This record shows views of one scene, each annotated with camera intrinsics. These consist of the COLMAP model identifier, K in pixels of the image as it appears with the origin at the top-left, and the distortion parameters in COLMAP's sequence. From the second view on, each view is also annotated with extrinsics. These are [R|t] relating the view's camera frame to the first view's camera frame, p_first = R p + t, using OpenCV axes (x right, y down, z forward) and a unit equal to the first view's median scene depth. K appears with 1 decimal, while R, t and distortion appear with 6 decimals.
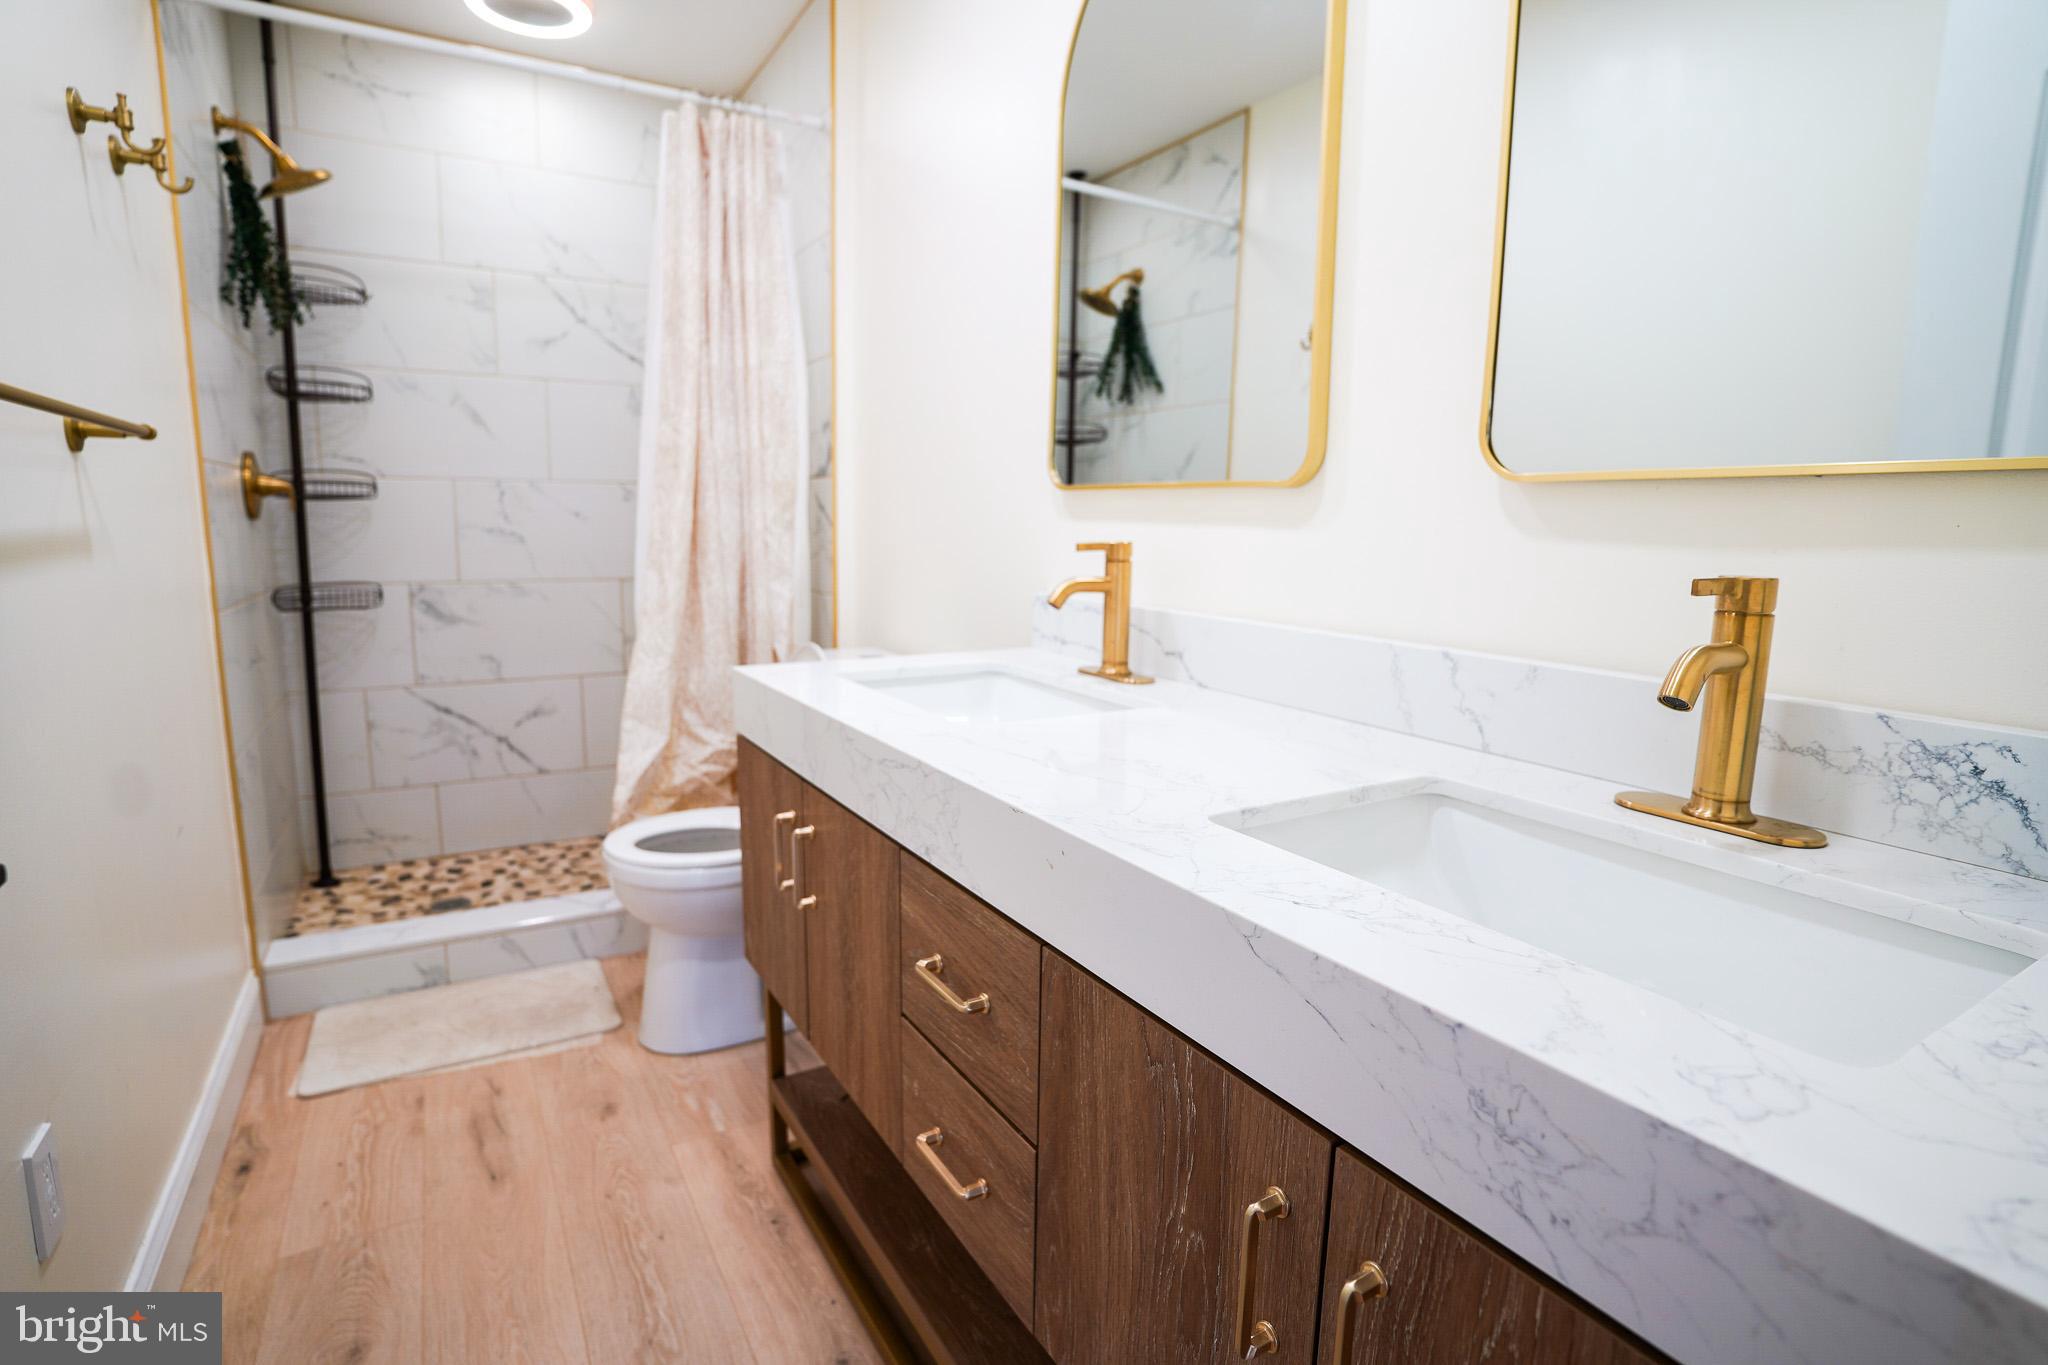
lens RADIAL K [[1014.5, 0, 1029.2], [0, 1014.5, 676.5], [0, 0, 1]] dist [-0.085874, 0.042791]
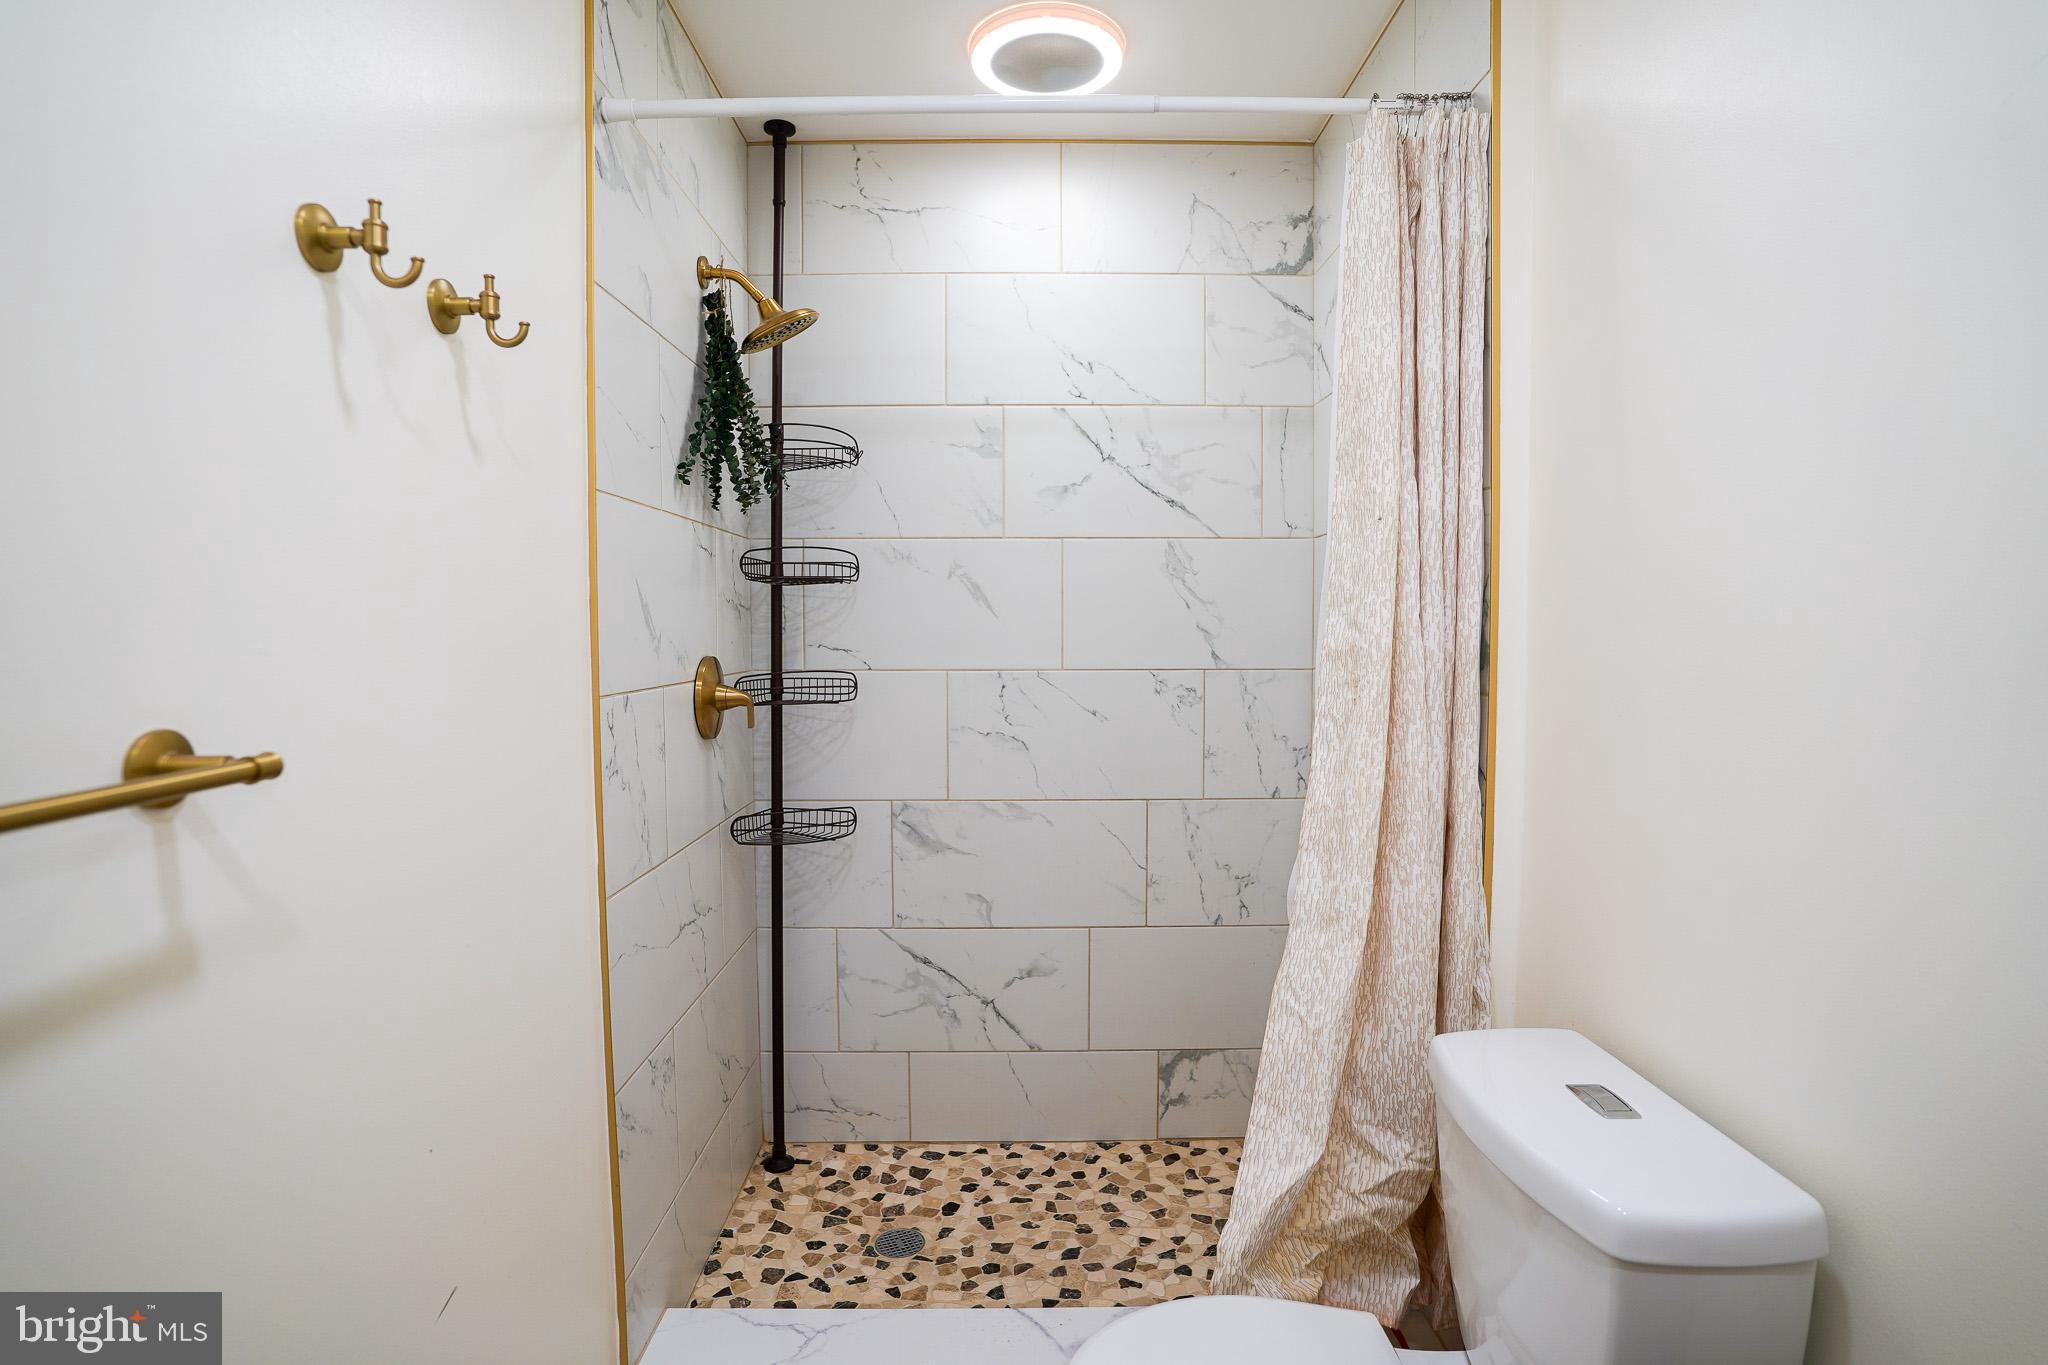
lens RADIAL K [[997.9, 0, 1024.0], [0, 997.9, 682.5], [0, 0, 1]] dist [-0.084590, 0.041099]
pose [[0.862576, 0.010980, -0.505809, -0.131101], [-0.058948, 0.995136, -0.078923, -0.134246], [0.502482, 0.097893, 0.859028, 0.357249]]
